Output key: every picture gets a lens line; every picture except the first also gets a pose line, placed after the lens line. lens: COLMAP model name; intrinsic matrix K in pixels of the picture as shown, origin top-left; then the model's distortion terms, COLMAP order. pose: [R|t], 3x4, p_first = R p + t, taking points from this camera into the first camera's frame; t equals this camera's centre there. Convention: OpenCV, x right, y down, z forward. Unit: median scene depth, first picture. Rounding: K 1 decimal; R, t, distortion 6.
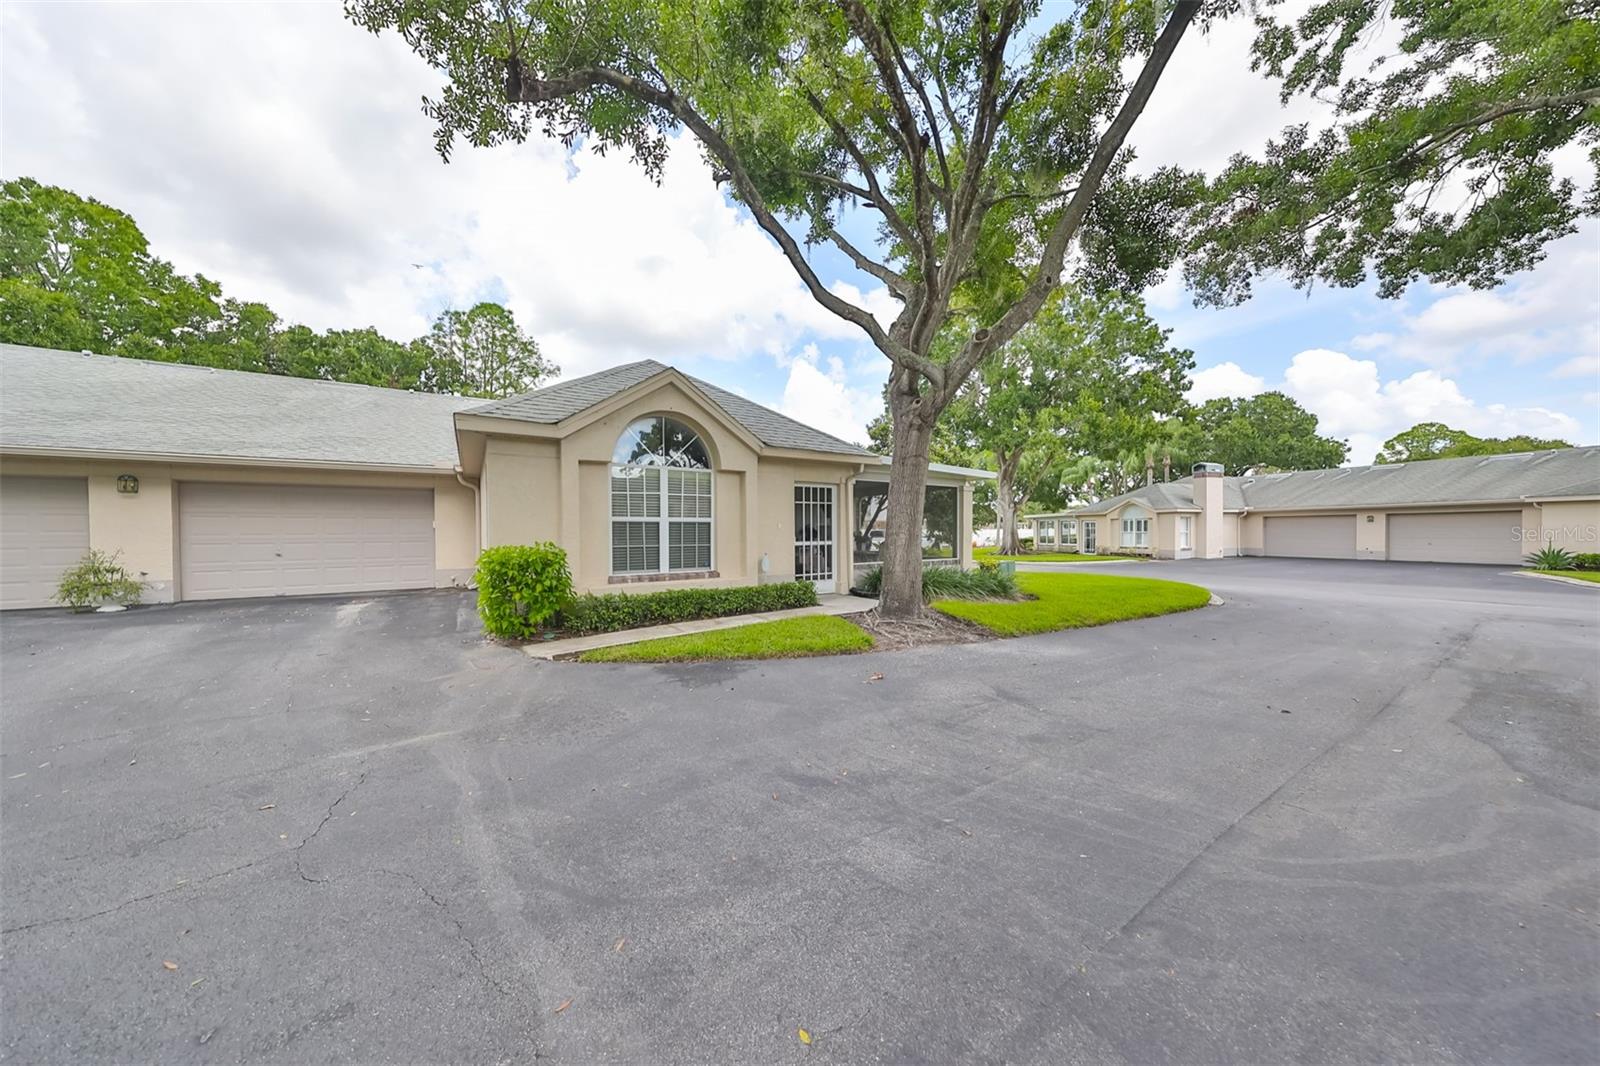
lens RADIAL K [[480.2, 0, 809.3], [0, 480.2, 535.6], [0, 0, 1]] dist [0.000634, 0.000020]
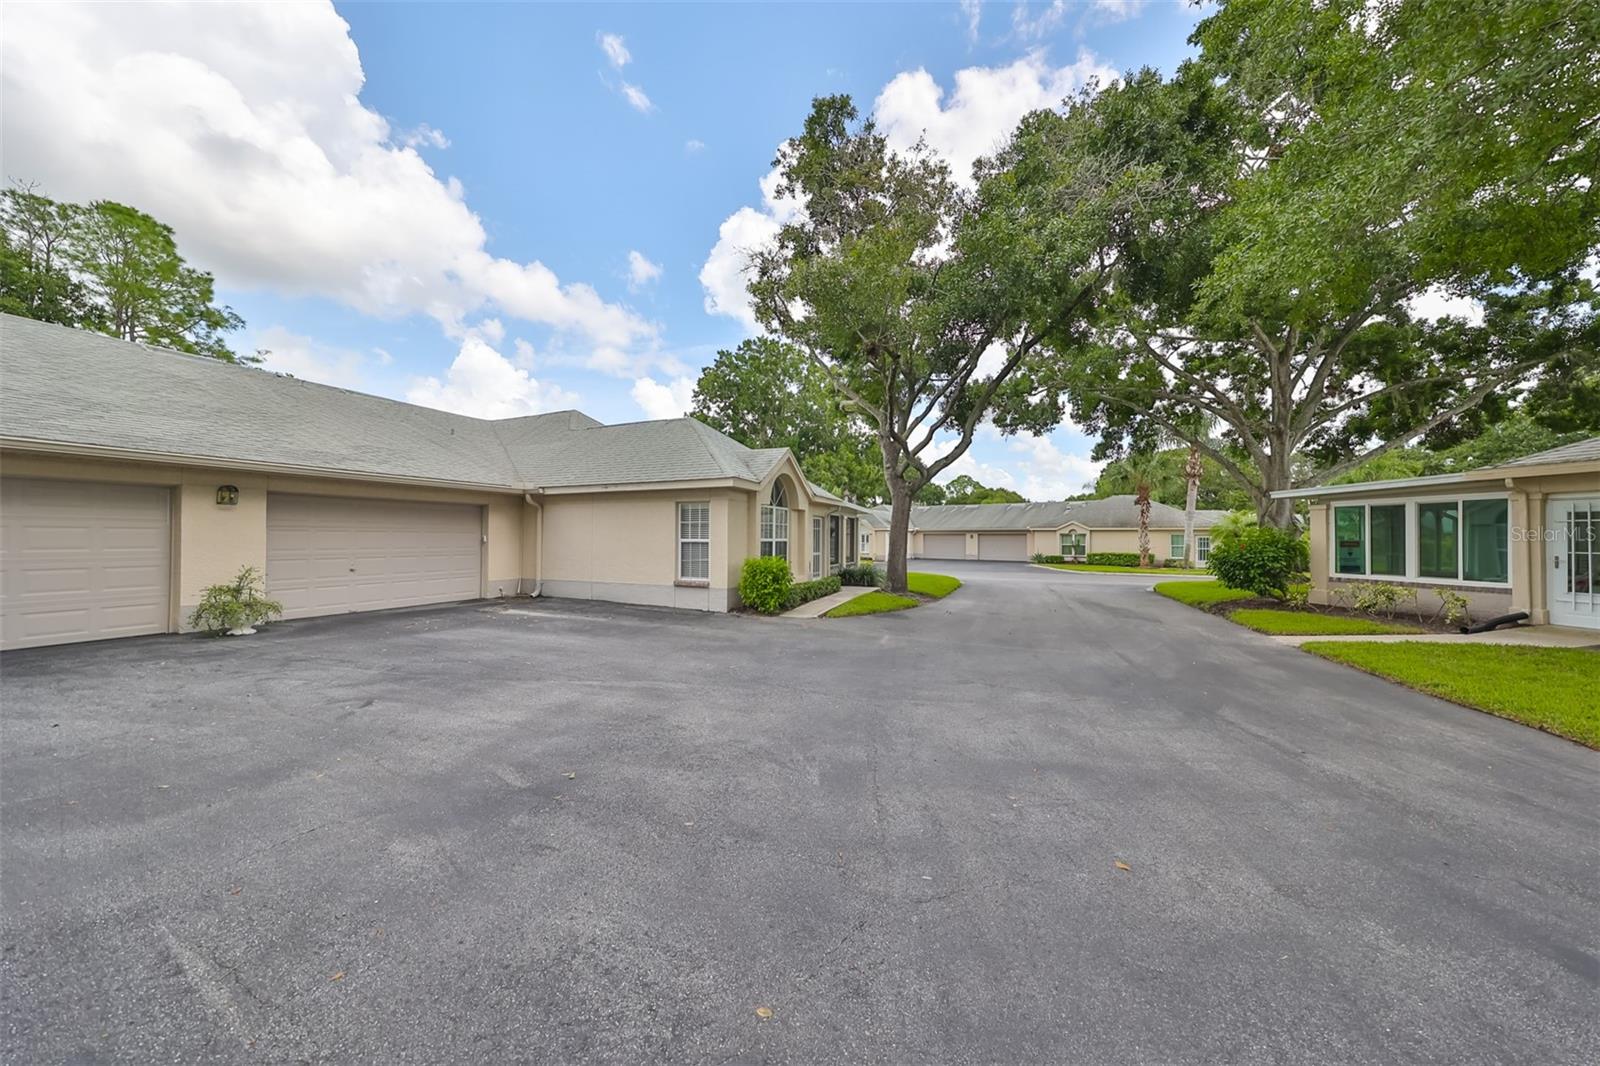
lens RADIAL K [[512.7, 0, 800.0], [0, 512.7, 533.0], [0, 0, 1]] dist [-0.008319, -0.000035]
pose [[0.811988, 0.011511, 0.583560, -0.917133], [0.004254, 0.999662, -0.025637, -0.004924], [-0.583658, 0.023299, 0.811665, -0.335339]]
